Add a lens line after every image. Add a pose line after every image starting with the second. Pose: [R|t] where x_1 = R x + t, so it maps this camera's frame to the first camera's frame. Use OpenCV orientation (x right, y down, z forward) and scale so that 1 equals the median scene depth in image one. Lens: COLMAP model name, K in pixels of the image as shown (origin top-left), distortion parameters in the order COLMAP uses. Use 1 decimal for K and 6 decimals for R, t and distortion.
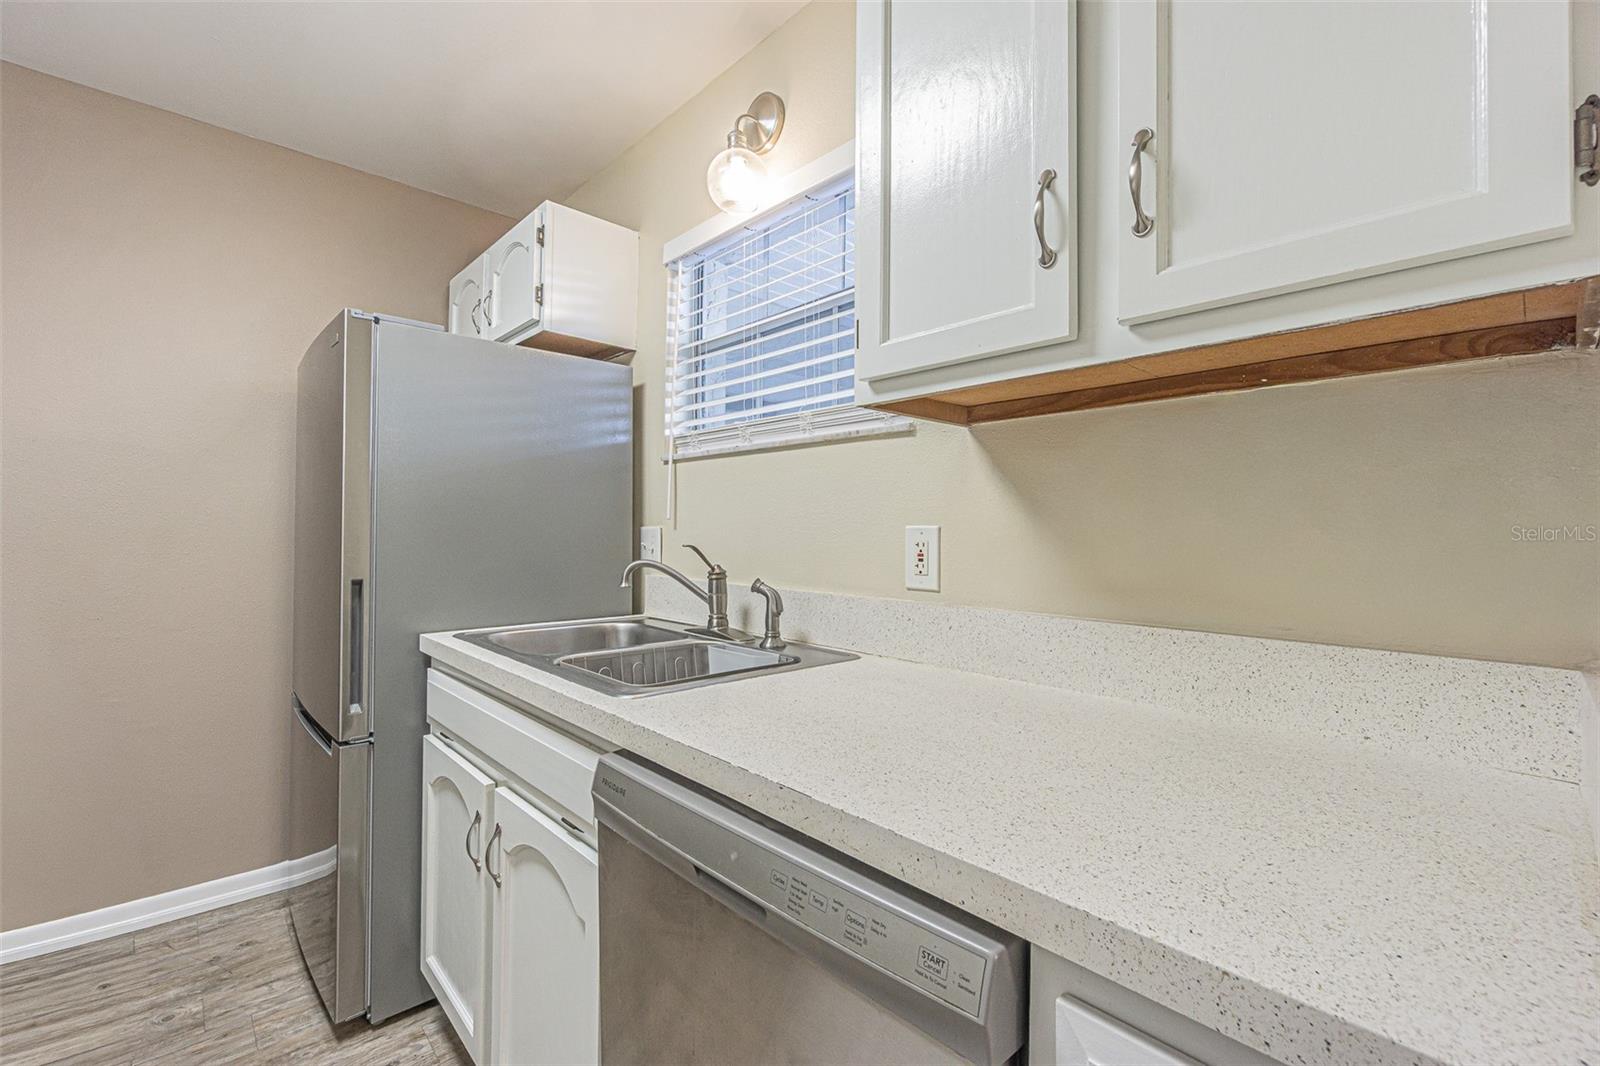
lens RADIAL K [[662.9, 0, 799.1], [0, 662.9, 524.7], [0, 0, 1]] dist [-0.007991, 0.000392]
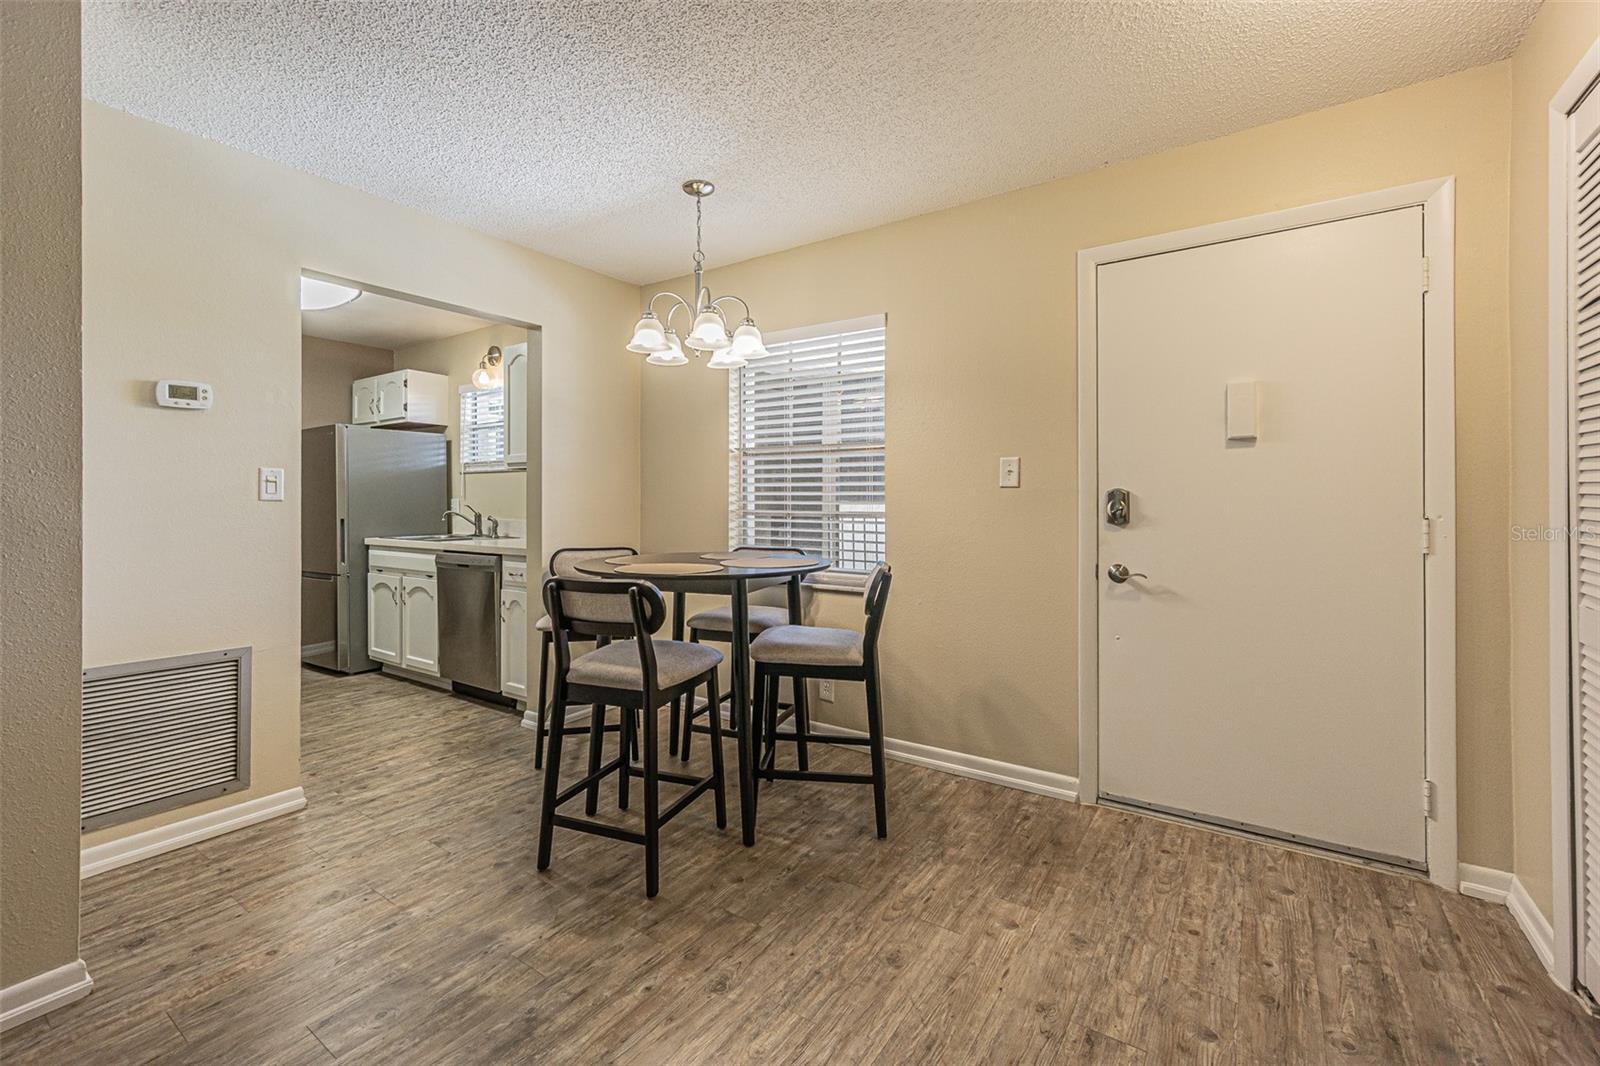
lens RADIAL K [[690.5, 0, 821.1], [0, 690.5, 506.7], [0, 0, 1]] dist [-0.011860, 0.004139]
pose [[0.972794, -0.008944, 0.231501, 0.551147], [0.002370, 0.999586, 0.028662, -0.039924], [-0.231661, -0.027333, 0.972412, -1.963506]]
